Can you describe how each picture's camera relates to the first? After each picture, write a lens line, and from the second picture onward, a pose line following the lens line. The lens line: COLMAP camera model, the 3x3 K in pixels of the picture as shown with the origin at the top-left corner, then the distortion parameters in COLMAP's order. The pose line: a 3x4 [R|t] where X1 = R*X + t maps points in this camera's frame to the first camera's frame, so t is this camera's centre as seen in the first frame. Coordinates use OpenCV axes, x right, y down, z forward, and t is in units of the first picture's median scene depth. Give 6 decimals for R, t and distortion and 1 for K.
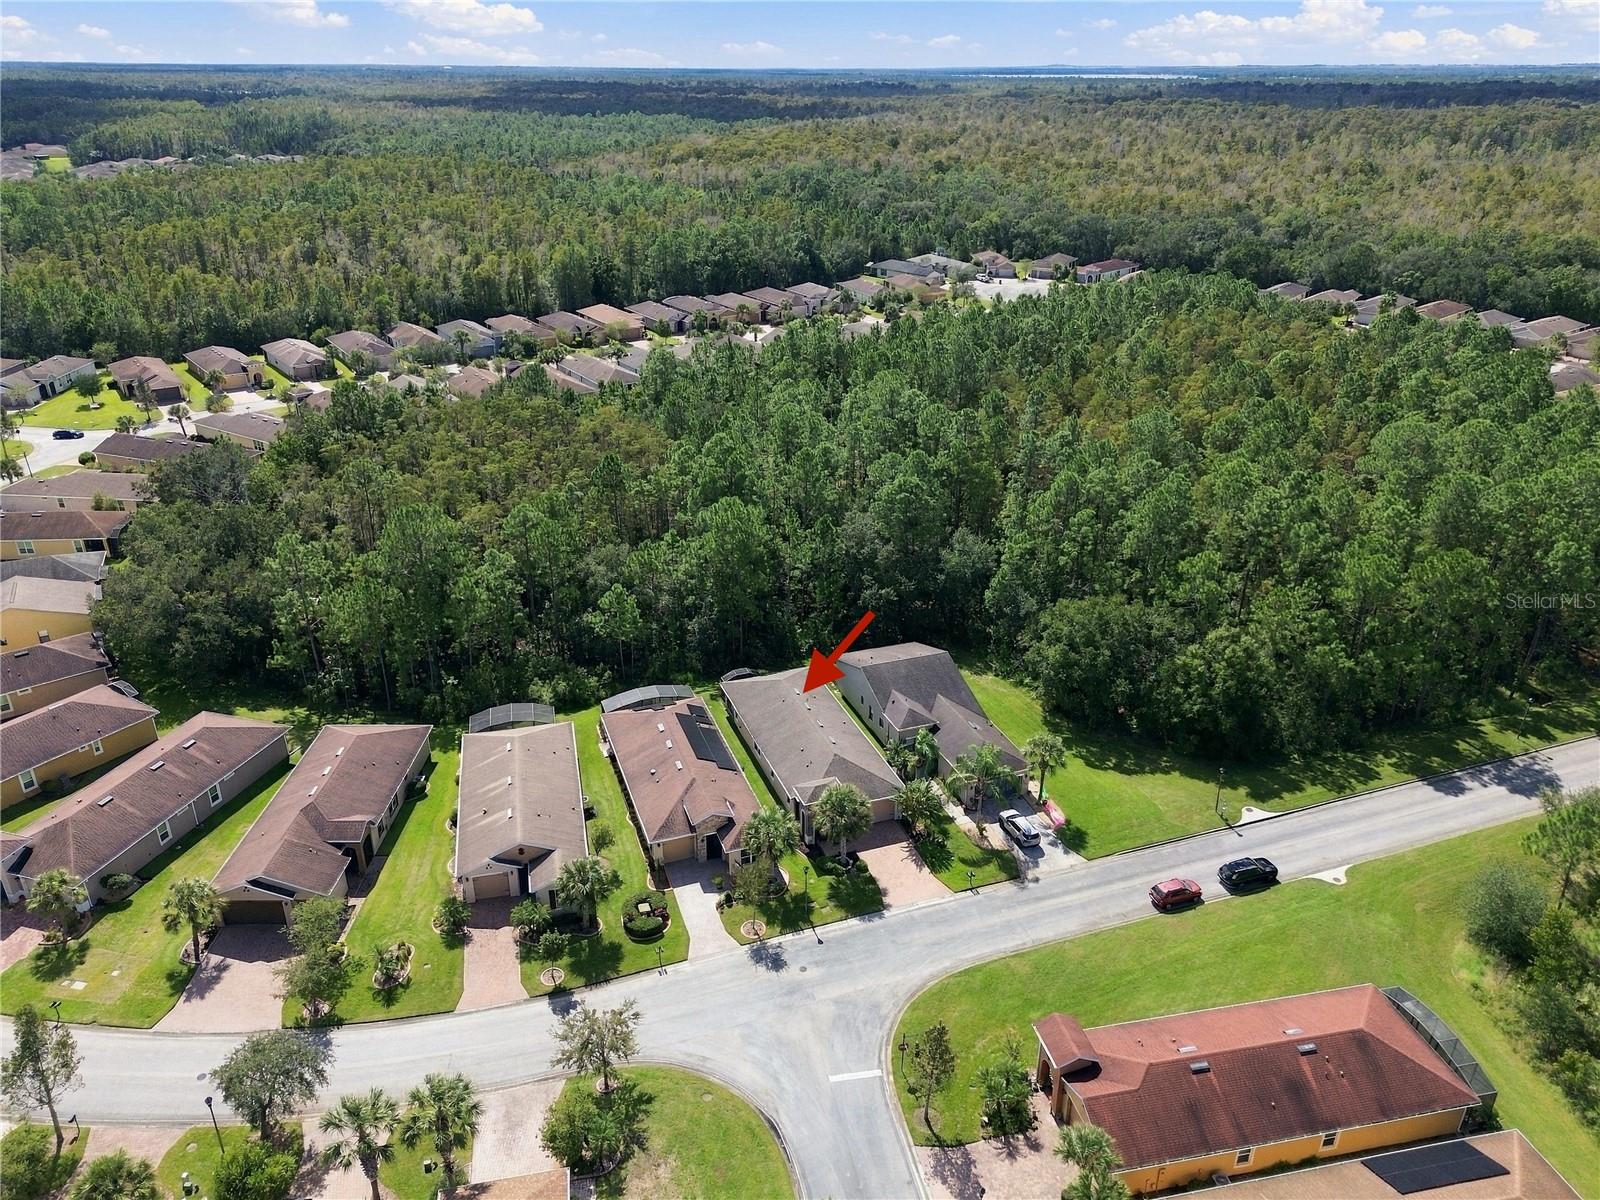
lens RADIAL K [[1115.6, 0, 792.9], [0, 1115.6, 601.3], [0, 0, 1]] dist [0.029918, 0.001554]
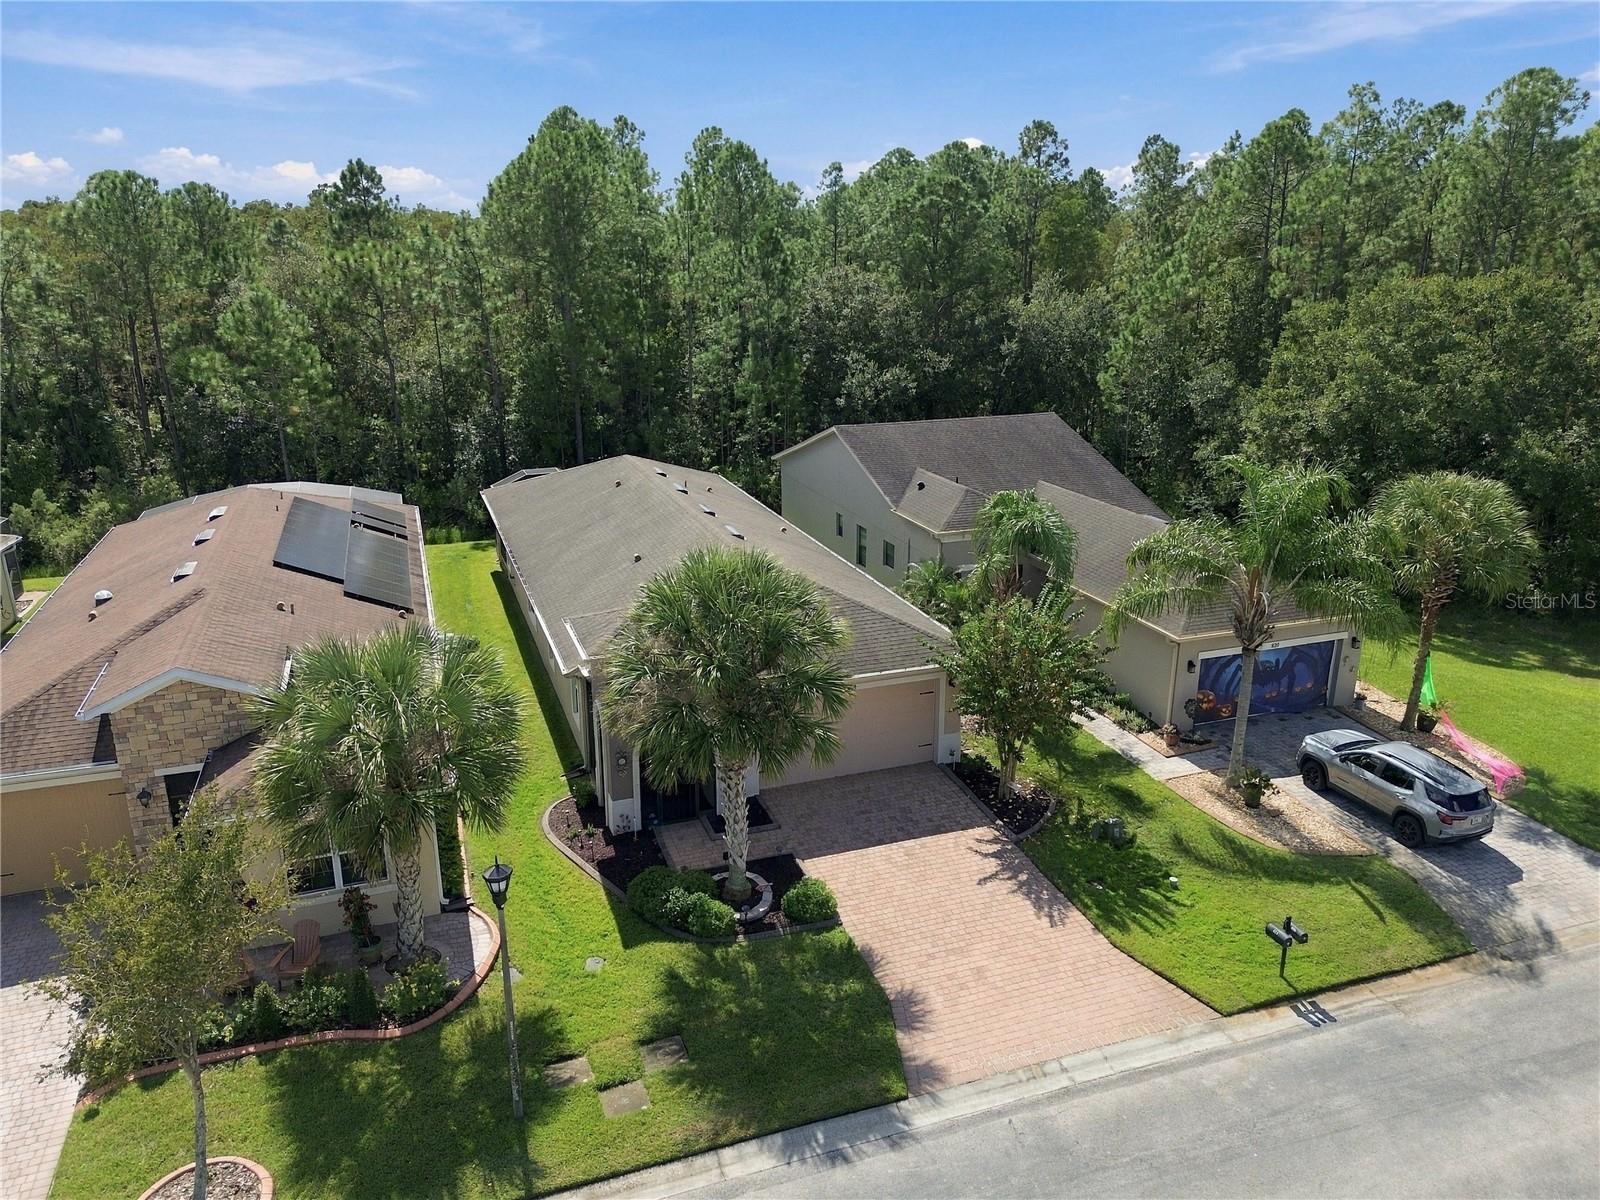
lens RADIAL K [[1115.6, 0, 792.9], [0, 1115.6, 601.3], [0, 0, 1]] dist [0.029918, 0.001554]
pose [[0.999893, -0.009871, -0.010788, 0.060414], [0.008305, 0.990585, -0.136645, 0.204319], [0.012035, 0.136541, 0.990561, 0.748125]]
